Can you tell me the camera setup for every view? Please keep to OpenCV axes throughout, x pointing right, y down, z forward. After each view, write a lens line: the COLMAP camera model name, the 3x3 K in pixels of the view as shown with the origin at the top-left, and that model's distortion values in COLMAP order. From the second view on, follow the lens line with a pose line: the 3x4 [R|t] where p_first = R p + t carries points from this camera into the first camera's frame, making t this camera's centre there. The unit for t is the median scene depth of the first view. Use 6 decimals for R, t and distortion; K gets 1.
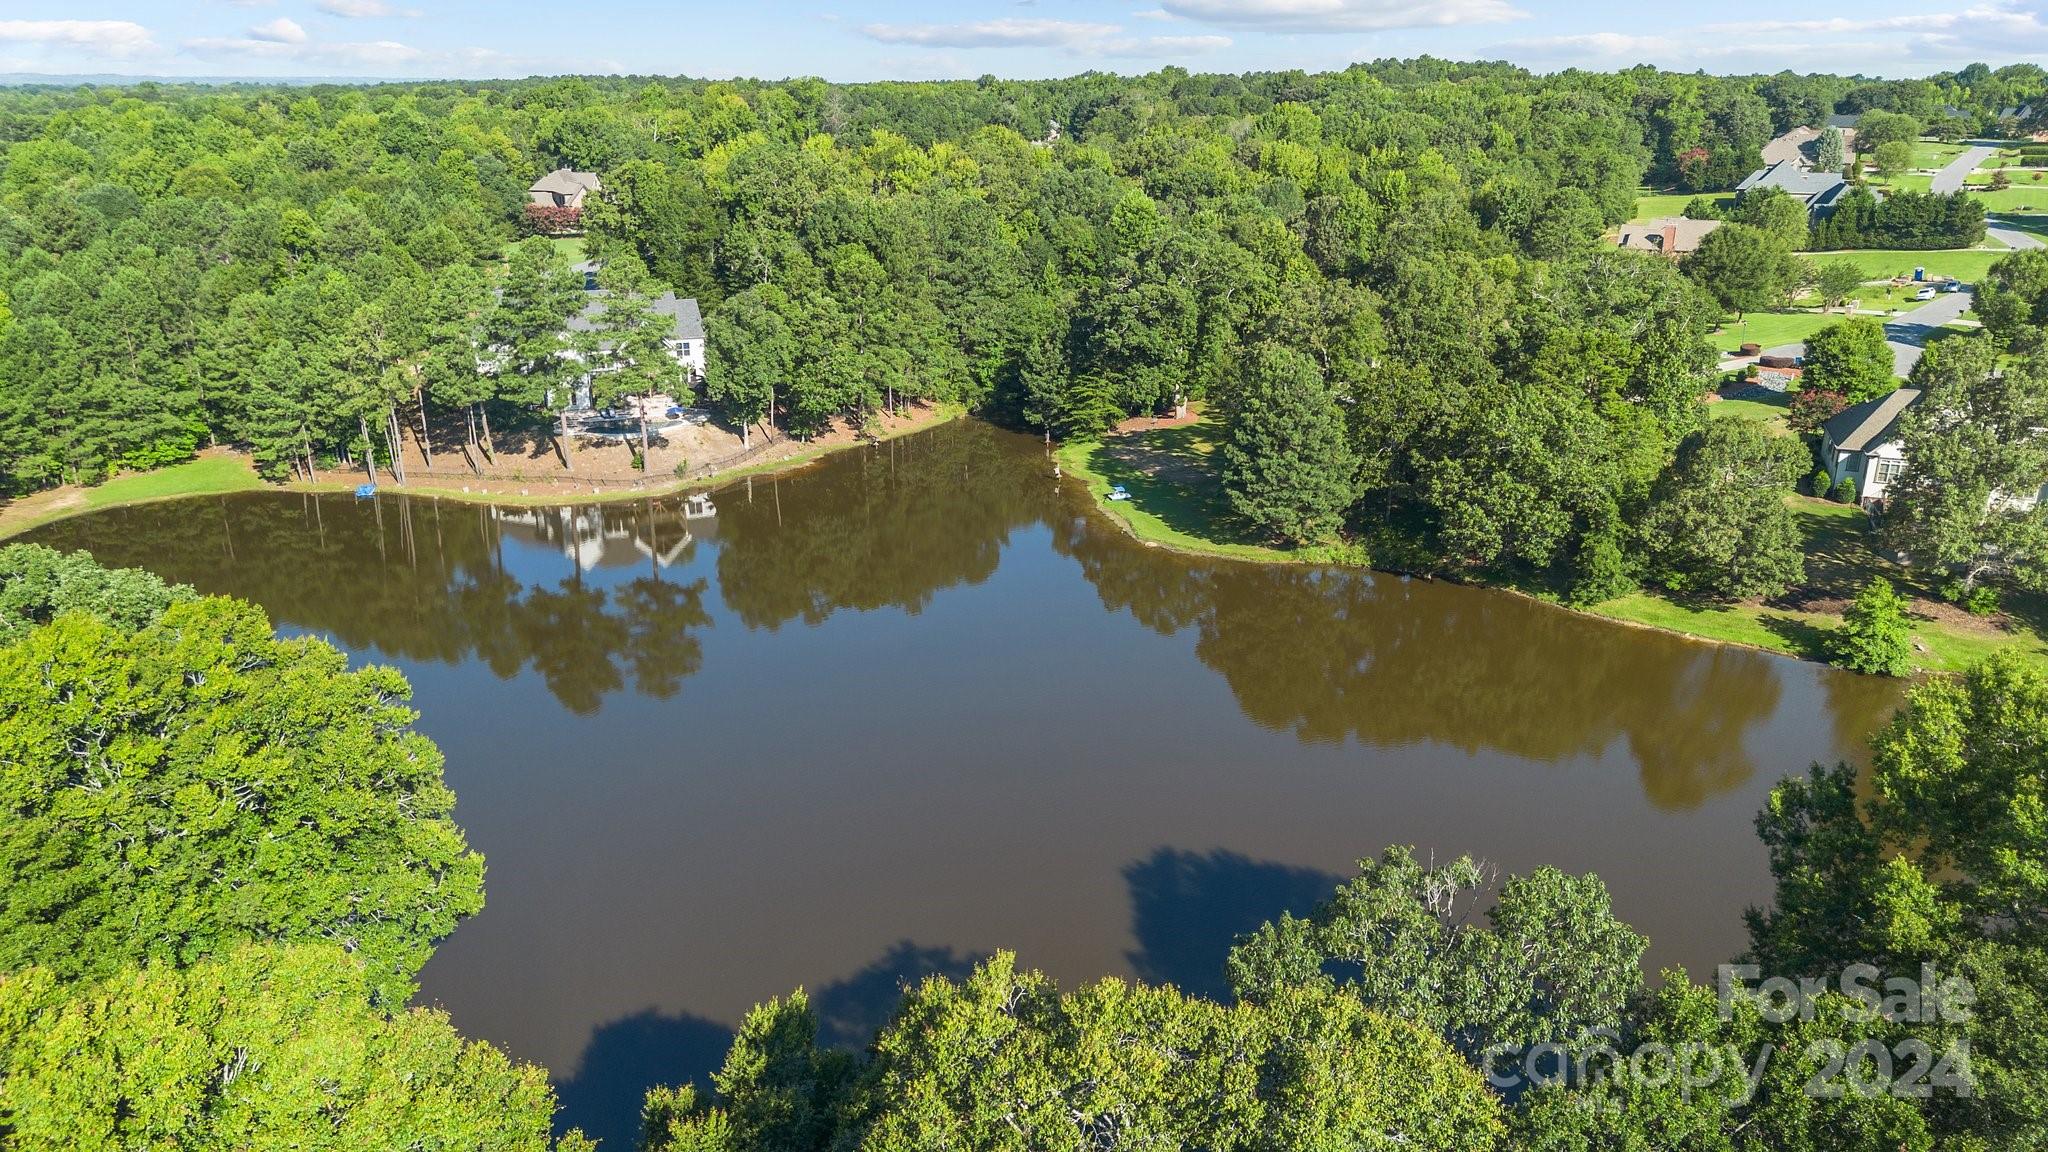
lens RADIAL K [[1404.6, 0, 1024.0], [0, 1404.6, 576.0], [0, 0, 1]] dist [0.116243, -0.178792]
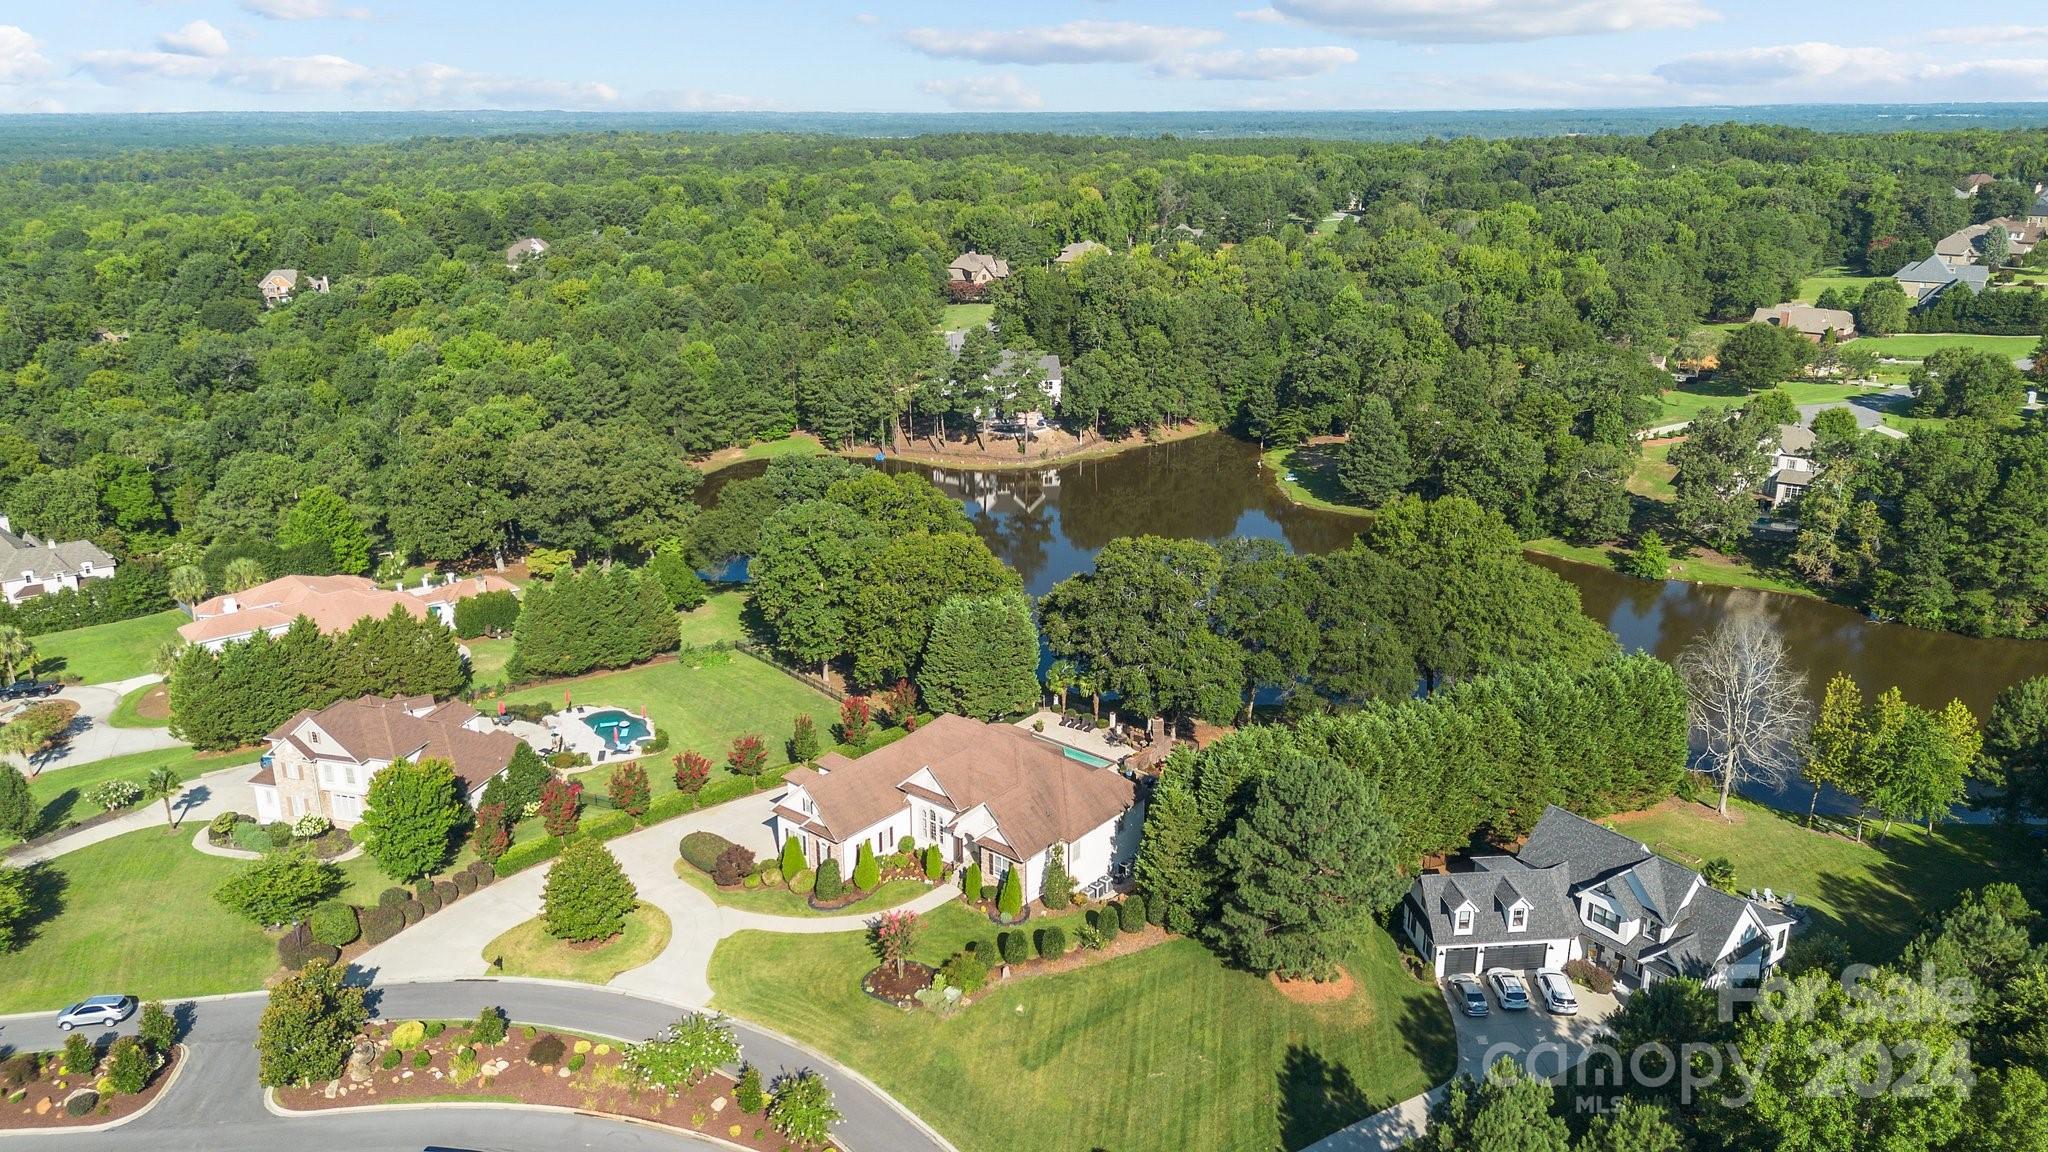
lens RADIAL K [[1404.6, 0, 1024.0], [0, 1404.6, 576.0], [0, 0, 1]] dist [0.116243, -0.178792]
pose [[0.971903, 0.065113, -0.226196, 0.134451], [-0.068705, 0.997605, -0.008035, 0.088468], [0.225131, 0.023350, 0.974049, -0.682300]]
